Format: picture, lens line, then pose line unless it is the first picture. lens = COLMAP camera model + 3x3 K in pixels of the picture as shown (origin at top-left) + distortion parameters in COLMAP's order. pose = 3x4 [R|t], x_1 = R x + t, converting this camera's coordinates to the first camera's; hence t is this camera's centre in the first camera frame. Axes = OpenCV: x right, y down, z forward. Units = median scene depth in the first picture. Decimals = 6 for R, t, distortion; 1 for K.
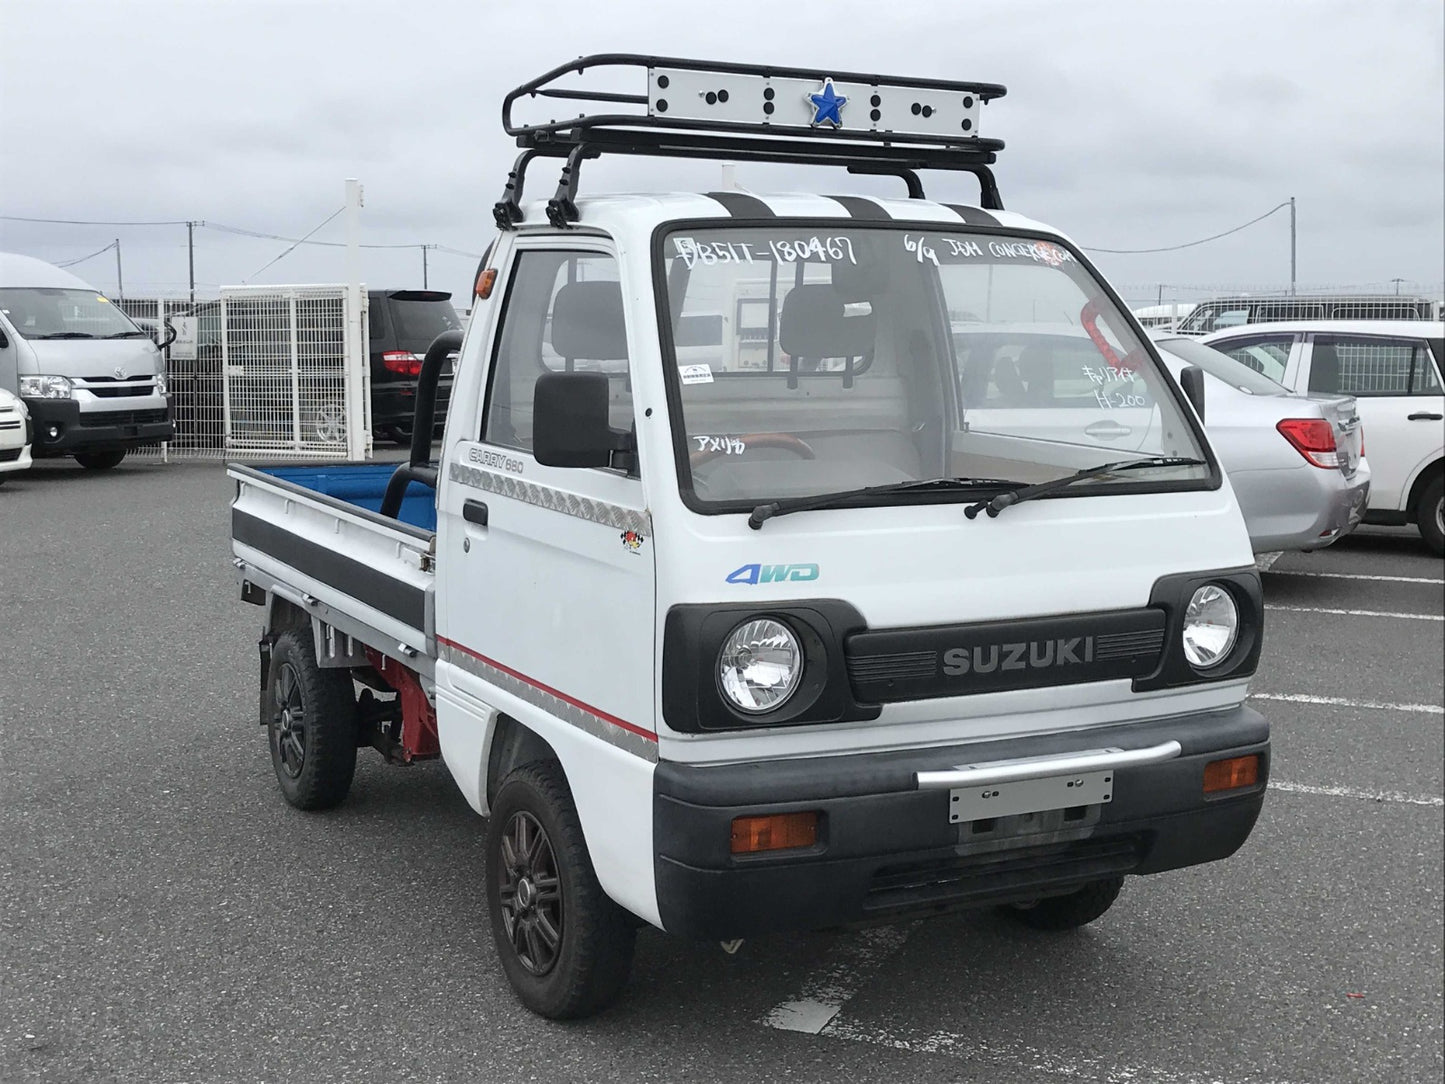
lens RADIAL K [[1857.3, 0, 714.7], [0, 1857.3, 545.0], [0, 0, 1]] dist [0.143556, 0.000000]
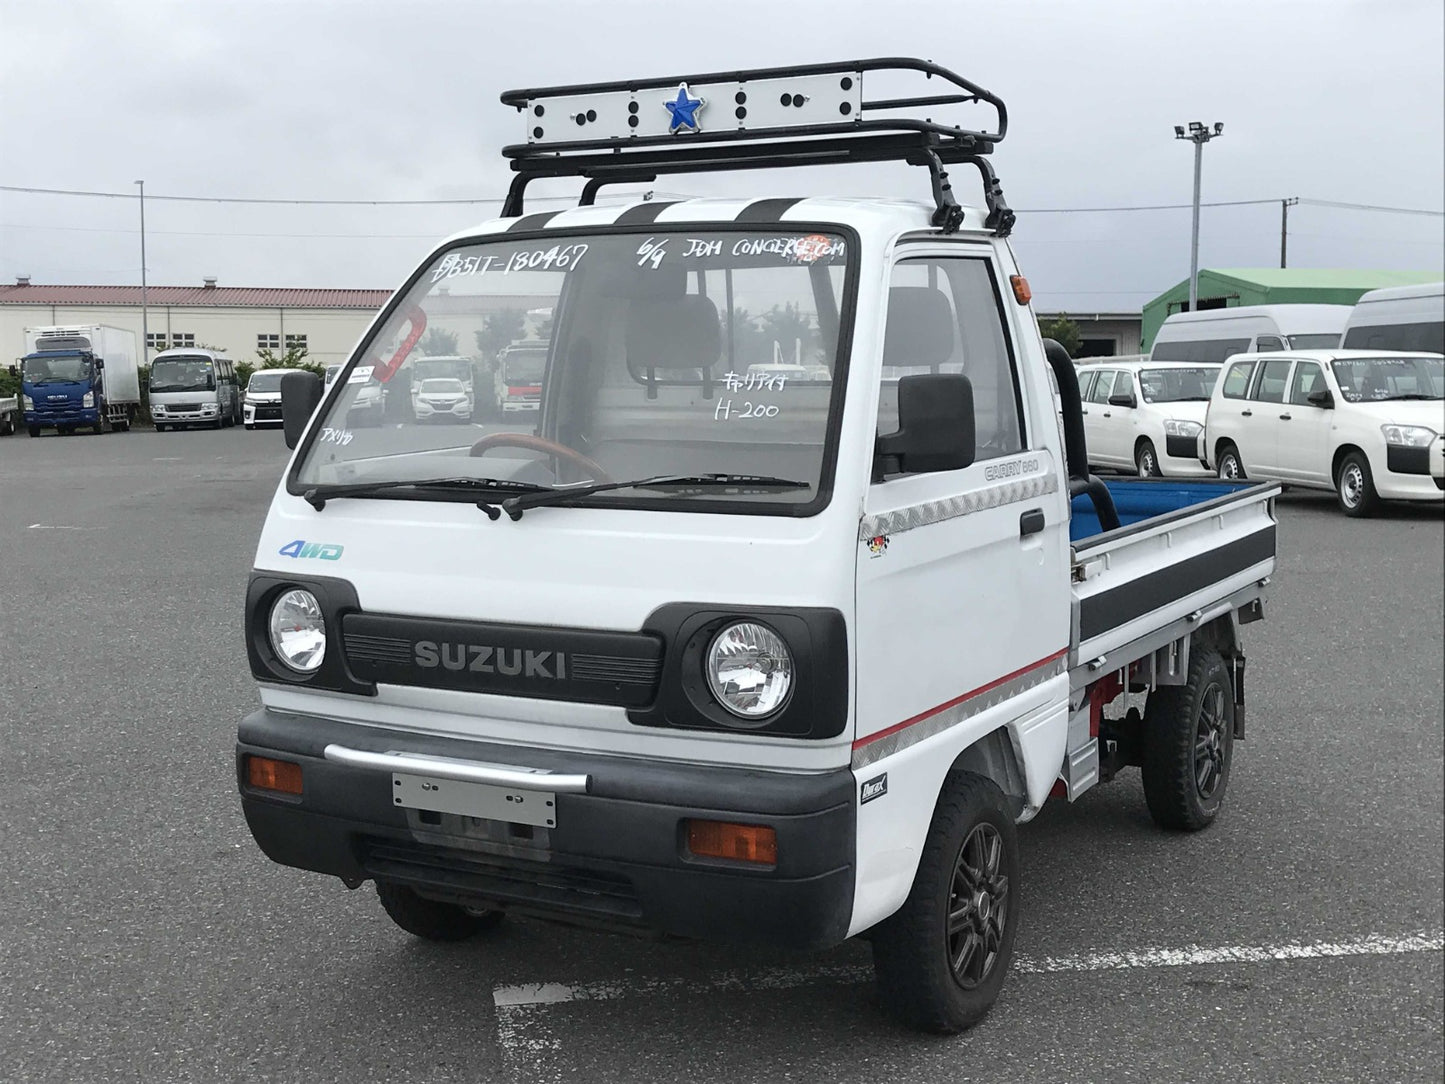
lens RADIAL K [[1845.5, 0, 731.0], [0, 1845.5, 534.6], [0, 0, 1]] dist [0.198615, 0.000000]
pose [[0.537887, 0.075041, -0.839670, 1.028582], [-0.087101, 0.995647, 0.033185, -0.049815], [0.838505, 0.055286, 0.542082, 0.549588]]
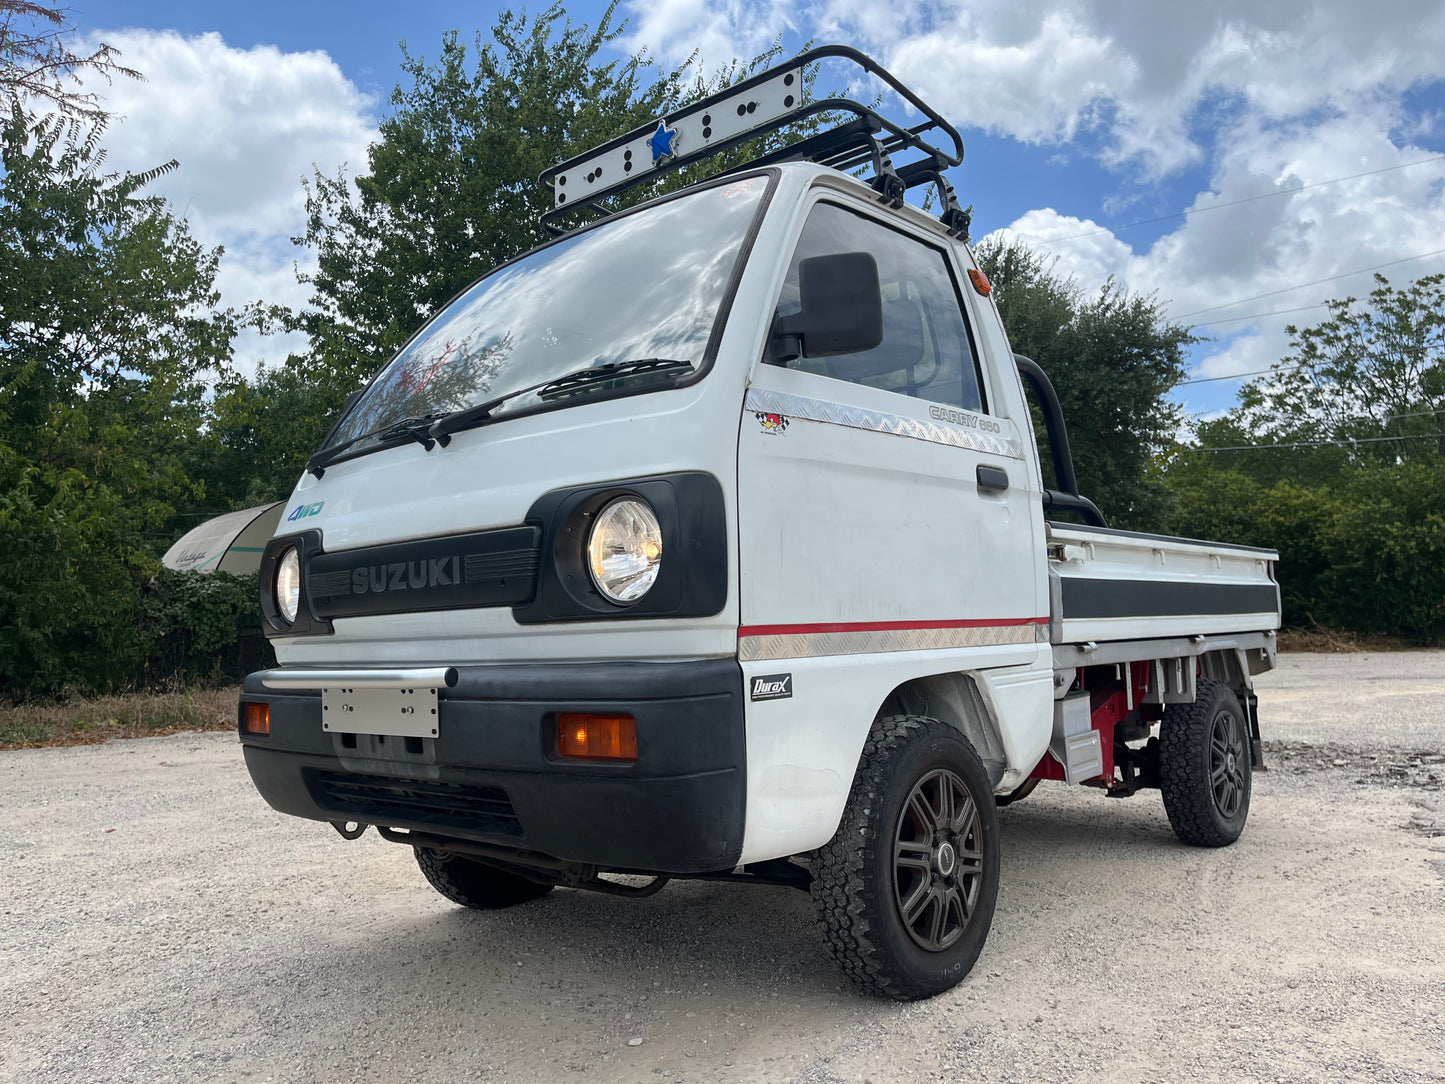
lens RADIAL K [[1097.6, 0, 734.7], [0, 1097.6, 534.9], [0, 0, 1]] dist [0.062270, -0.084947]
pose [[0.368917, -0.105690, -0.923434, 0.748960], [-0.075301, 0.986849, -0.143031, 0.105078], [0.926407, 0.122302, 0.356107, 0.921990]]
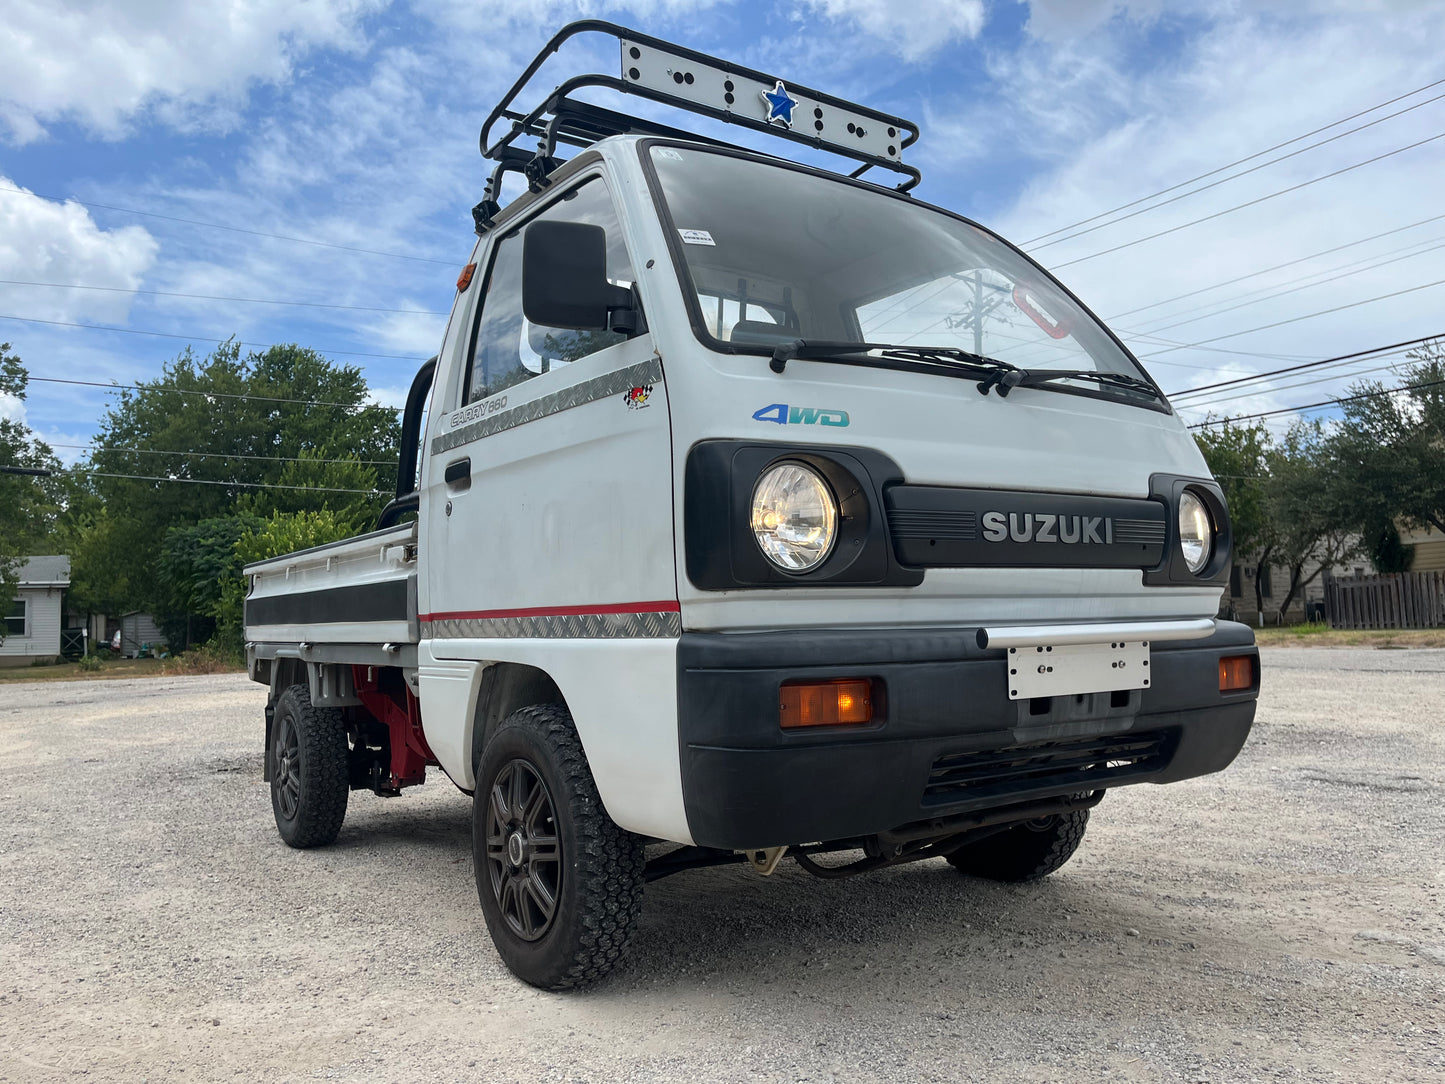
lens RADIAL K [[1097.6, 0, 724.4], [0, 1097.6, 549.9], [0, 0, 1]] dist [0.062270, -0.084947]
pose [[0.992724, -0.030970, 0.116358, -0.062904], [0.052616, 0.980786, -0.187858, 0.160545], [-0.108304, 0.192613, 0.975280, 0.462552]]
